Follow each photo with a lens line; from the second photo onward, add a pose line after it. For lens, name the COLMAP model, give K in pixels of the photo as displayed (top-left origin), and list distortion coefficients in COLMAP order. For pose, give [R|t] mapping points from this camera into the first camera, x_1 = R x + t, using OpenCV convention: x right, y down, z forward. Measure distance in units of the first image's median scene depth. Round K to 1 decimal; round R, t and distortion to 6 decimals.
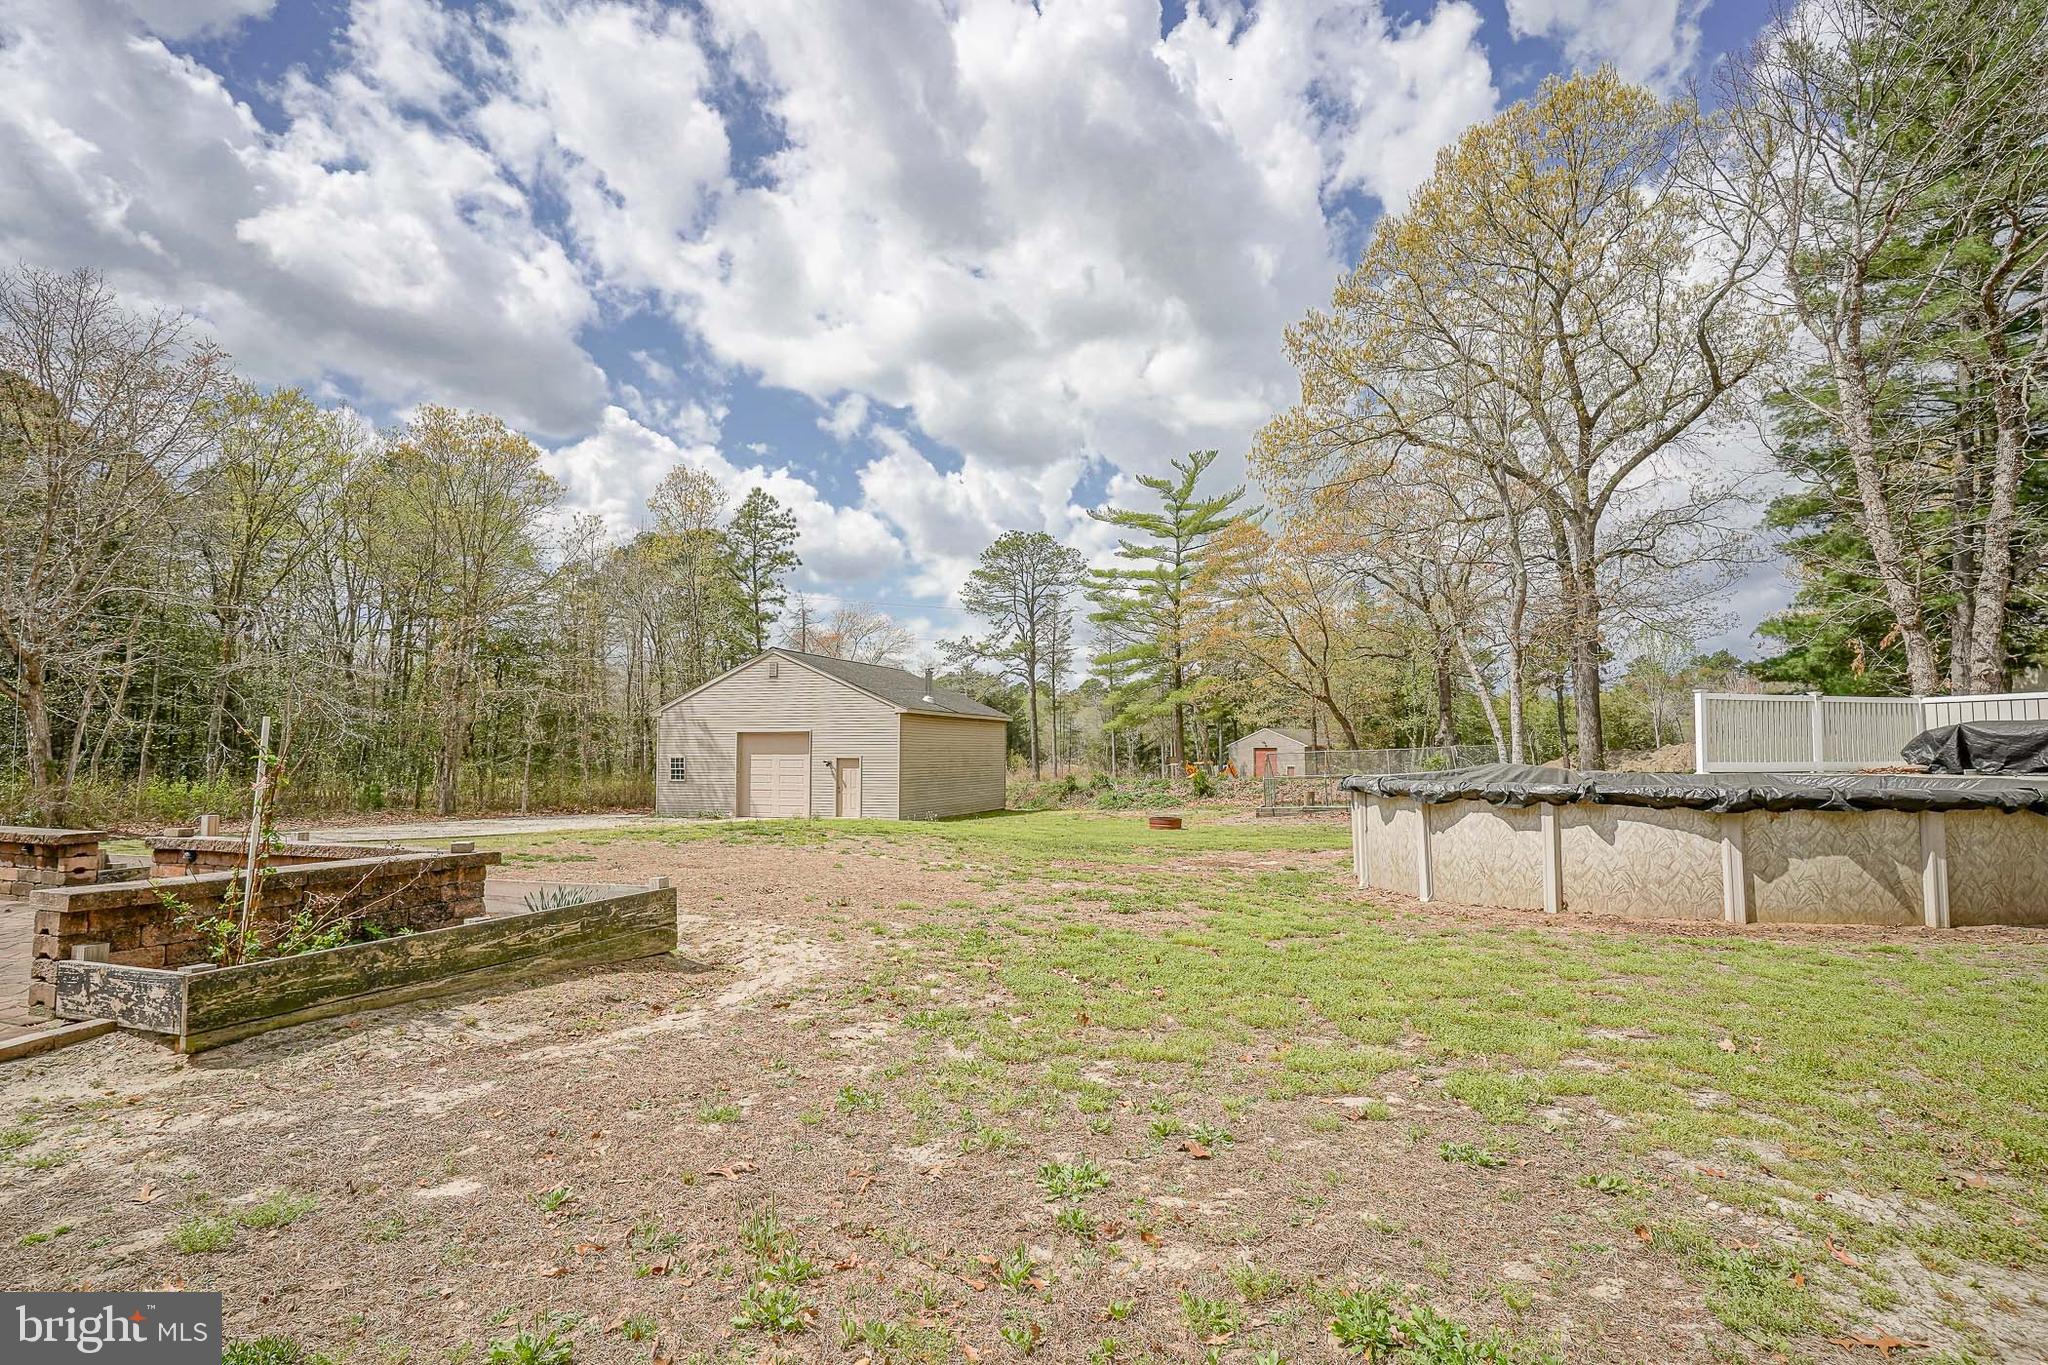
lens RADIAL K [[998.0, 0, 1031.5], [0, 998.0, 683.8], [0, 0, 1]] dist [-0.007988, 0.006234]
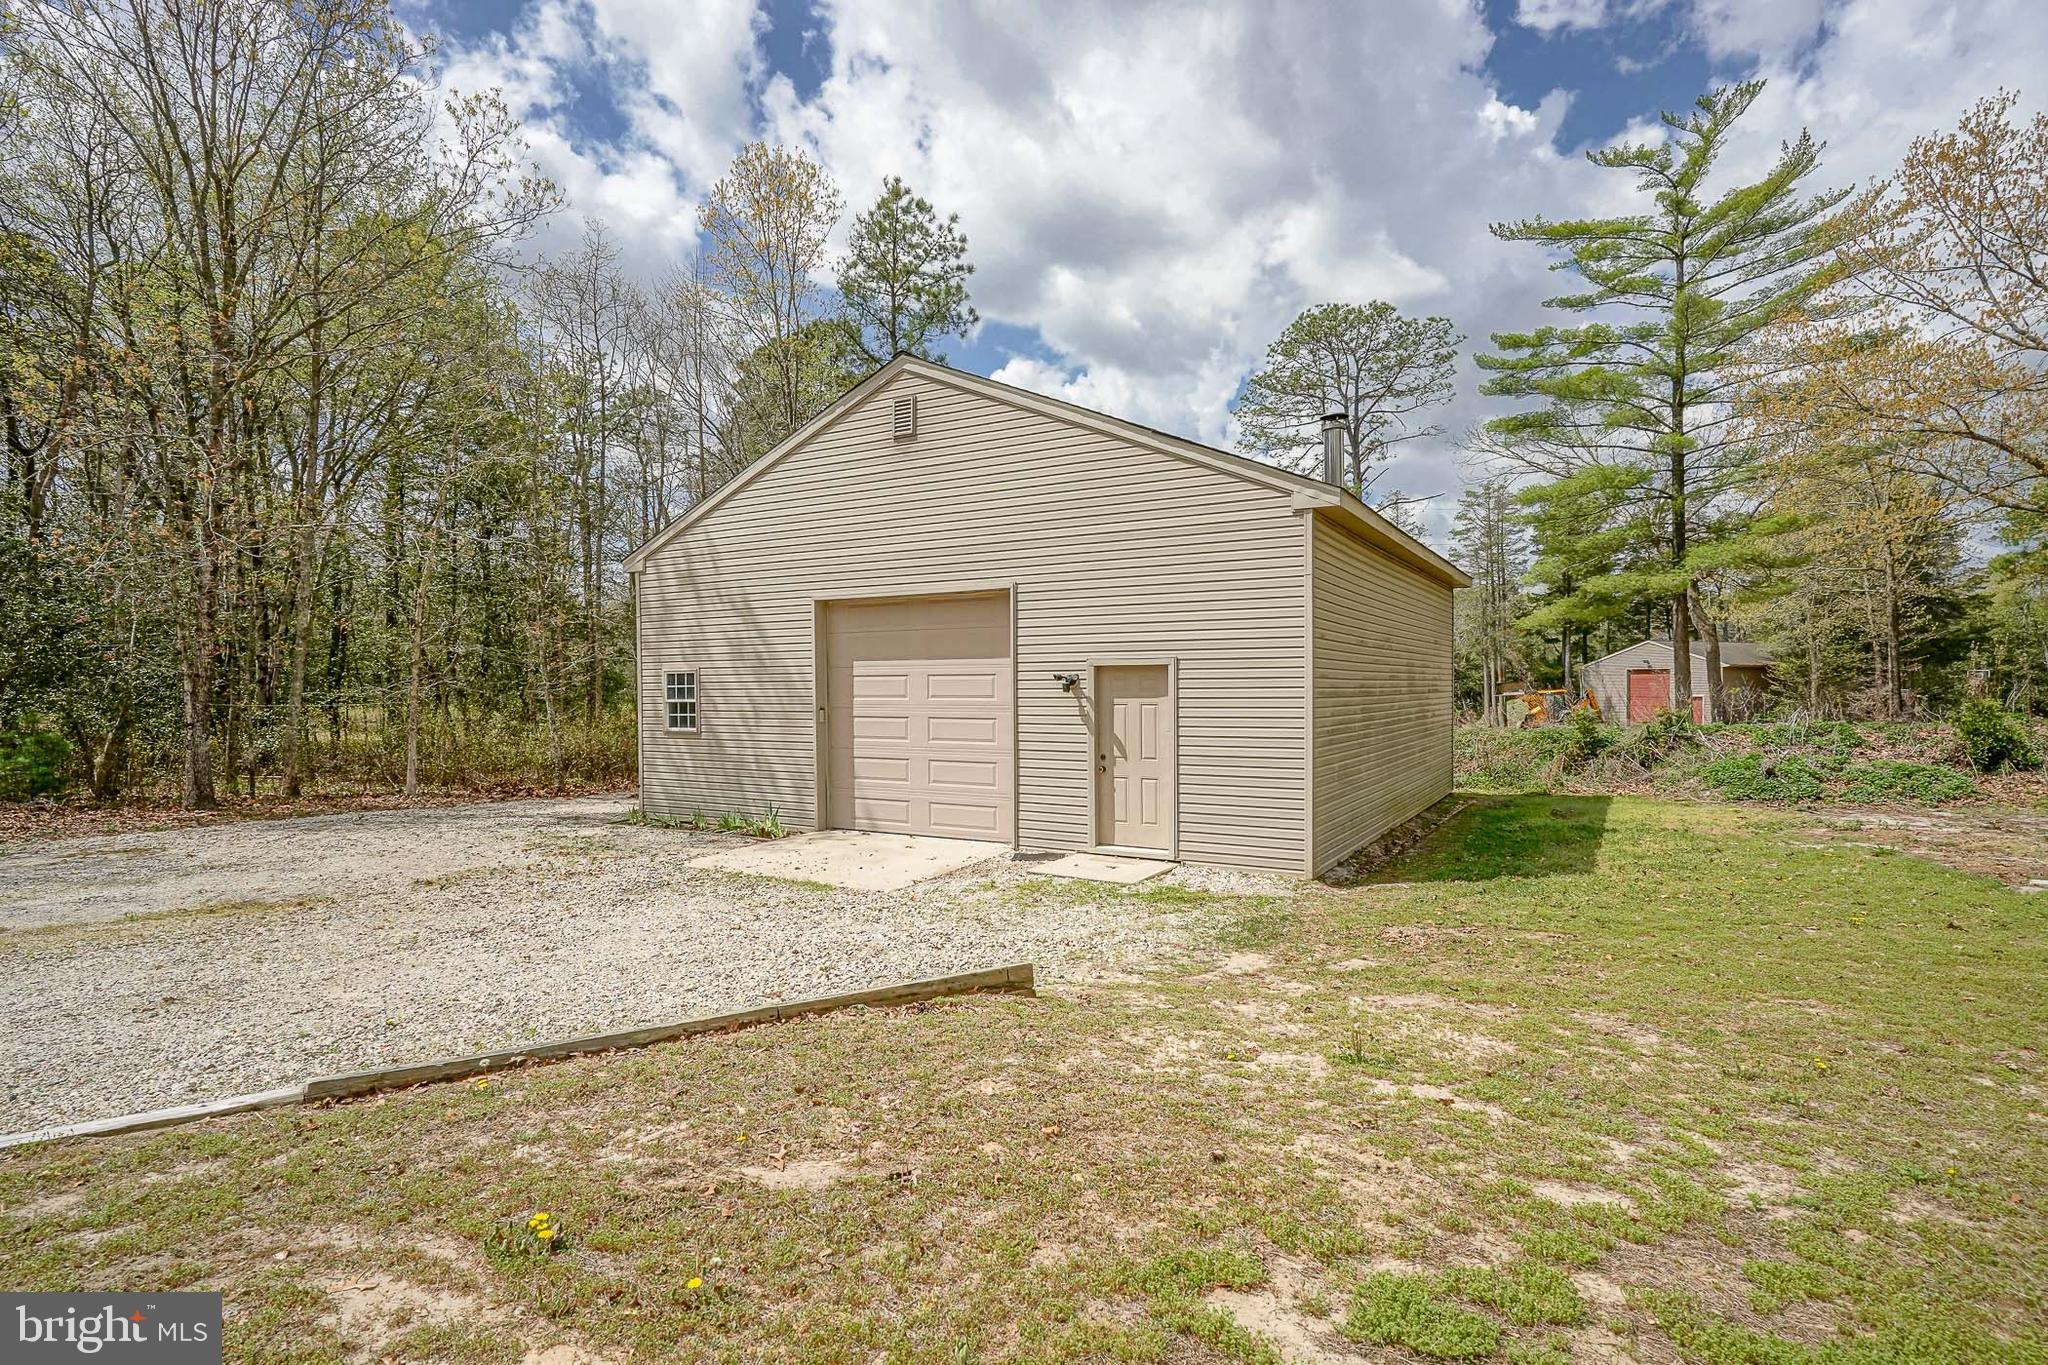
lens RADIAL K [[998.0, 0, 1026.9], [0, 998.0, 687.1], [0, 0, 1]] dist [-0.007988, 0.006234]
pose [[0.983430, -0.005162, -0.181217, -0.152922], [0.017856, 0.997492, 0.068488, 0.056813], [0.180409, -0.070589, 0.981056, 0.654777]]
